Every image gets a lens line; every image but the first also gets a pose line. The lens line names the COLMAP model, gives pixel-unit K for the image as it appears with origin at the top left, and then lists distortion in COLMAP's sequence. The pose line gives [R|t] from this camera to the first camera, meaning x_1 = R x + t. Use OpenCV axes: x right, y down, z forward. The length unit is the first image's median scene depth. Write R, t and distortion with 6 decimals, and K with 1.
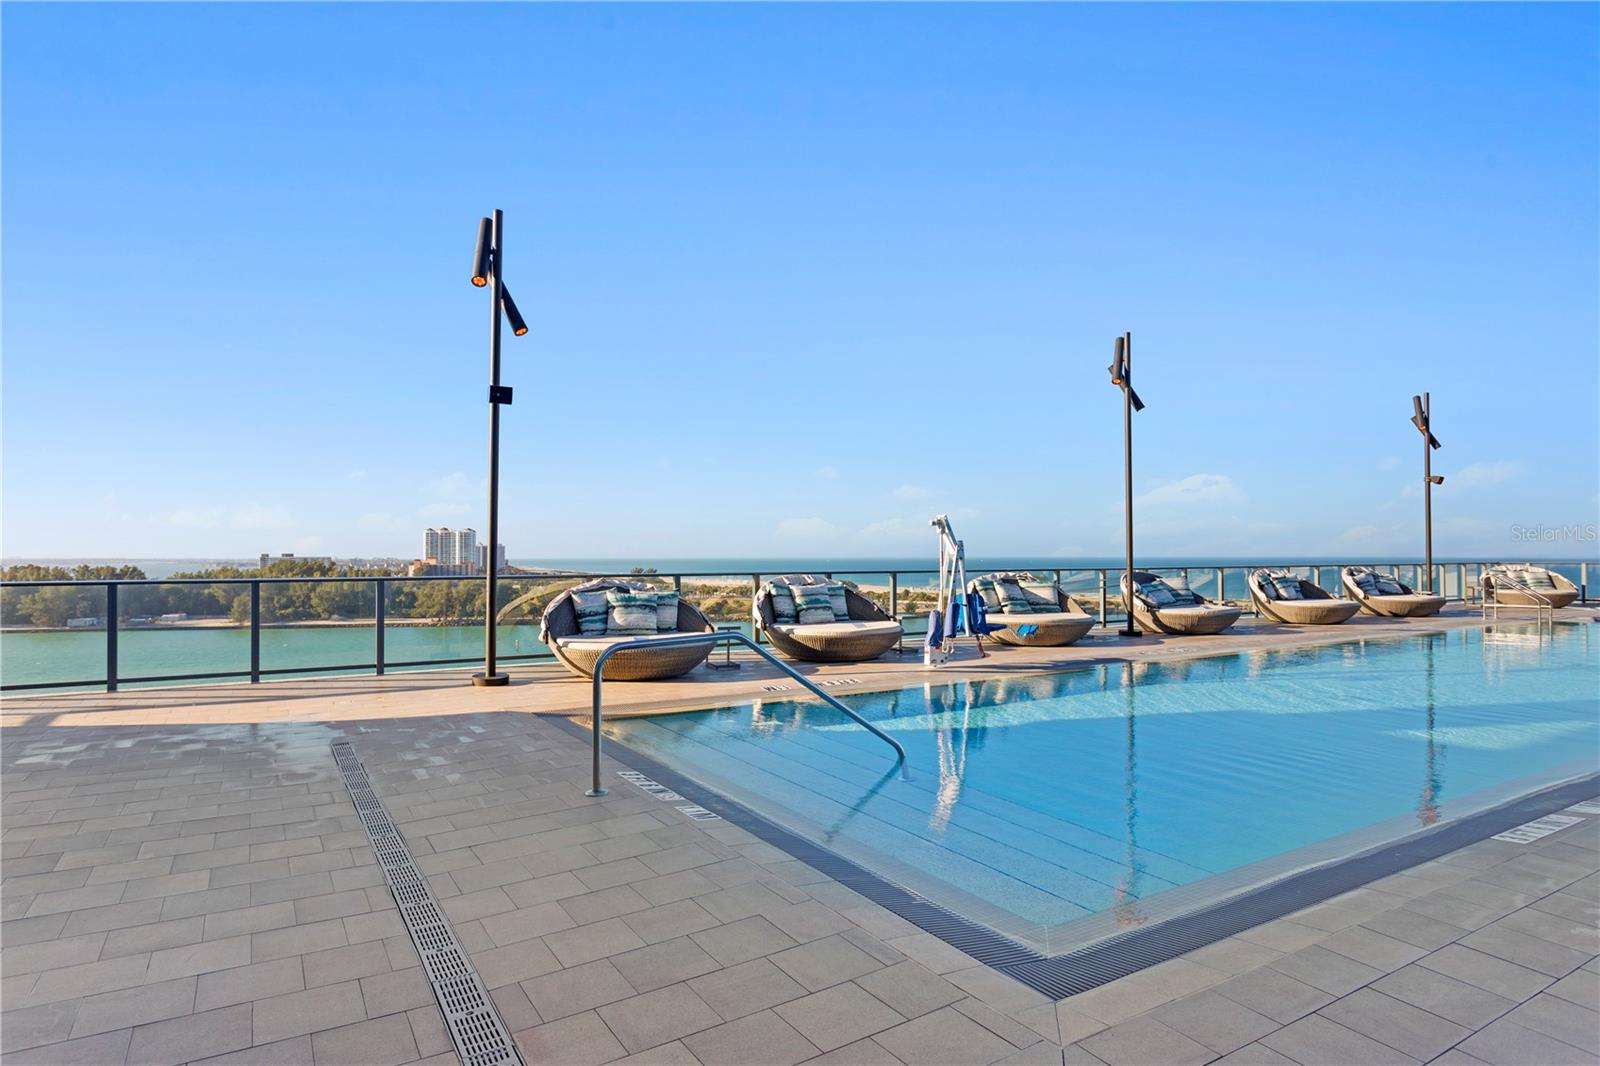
lens RADIAL K [[895.7, 0, 795.7], [0, 895.7, 529.9], [0, 0, 1]] dist [-0.004757, 0.000024]
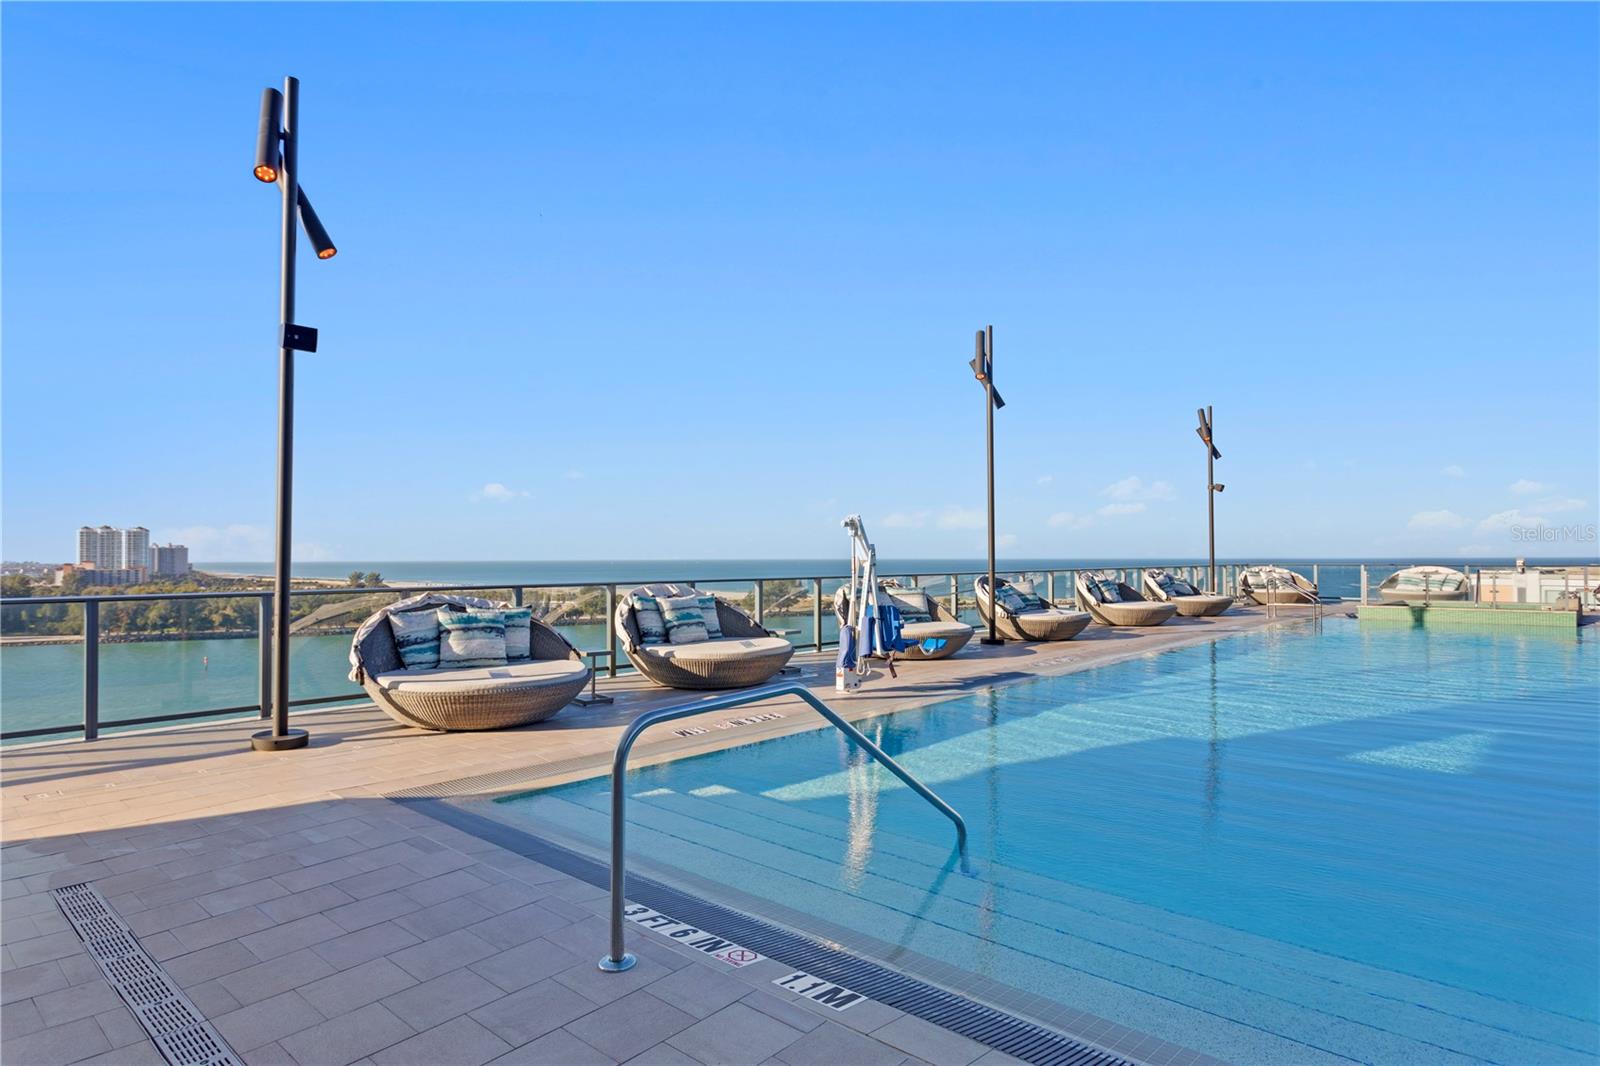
lens RADIAL K [[911.0, 0, 800.0], [0, 911.0, 533.0], [0, 0, 1]] dist [-0.002012, 0.001867]
pose [[0.961729, 0.005397, 0.273950, -0.111841], [-0.005847, 0.999983, 0.000826, 0.000561], [-0.273940, -0.002396, 0.961744, 0.152646]]
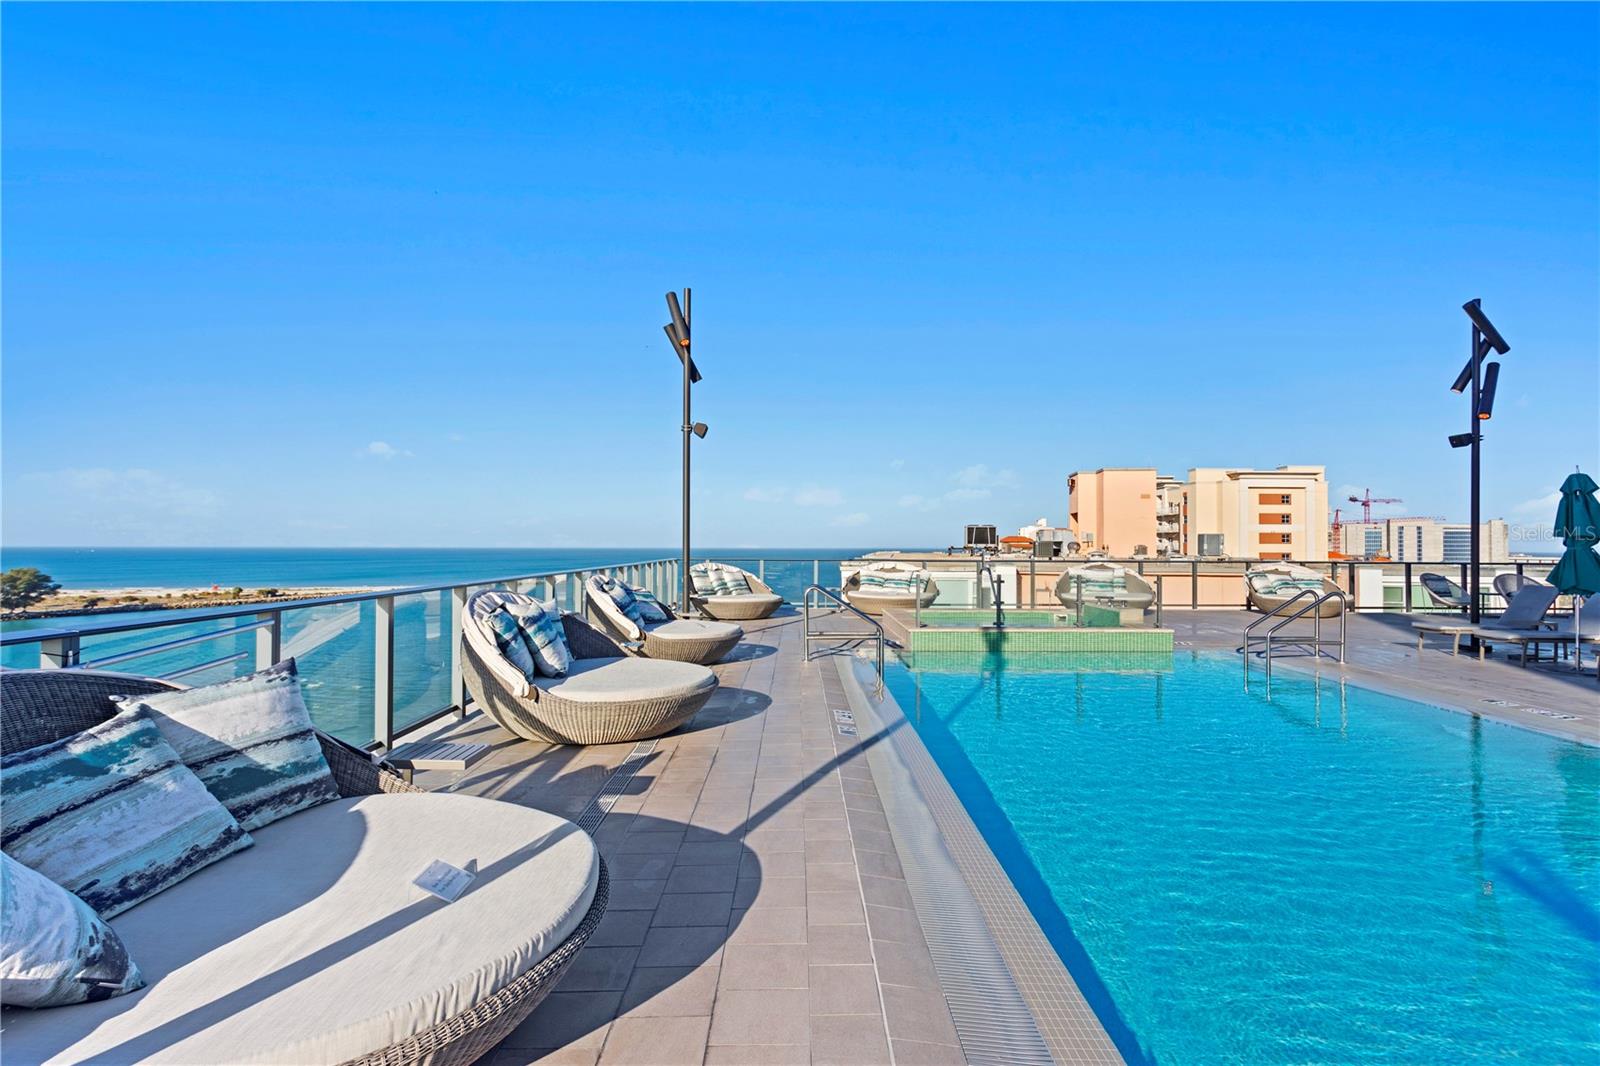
lens RADIAL K [[848.1, 0, 800.0], [0, 848.1, 533.0], [0, 0, 1]] dist [-0.001288, 0.000333]
pose [[0.536711, 0.016169, 0.843611, 0.456497], [-0.027720, 0.999615, -0.001523, 0.024559], [-0.843311, -0.022568, 0.536952, 1.090351]]
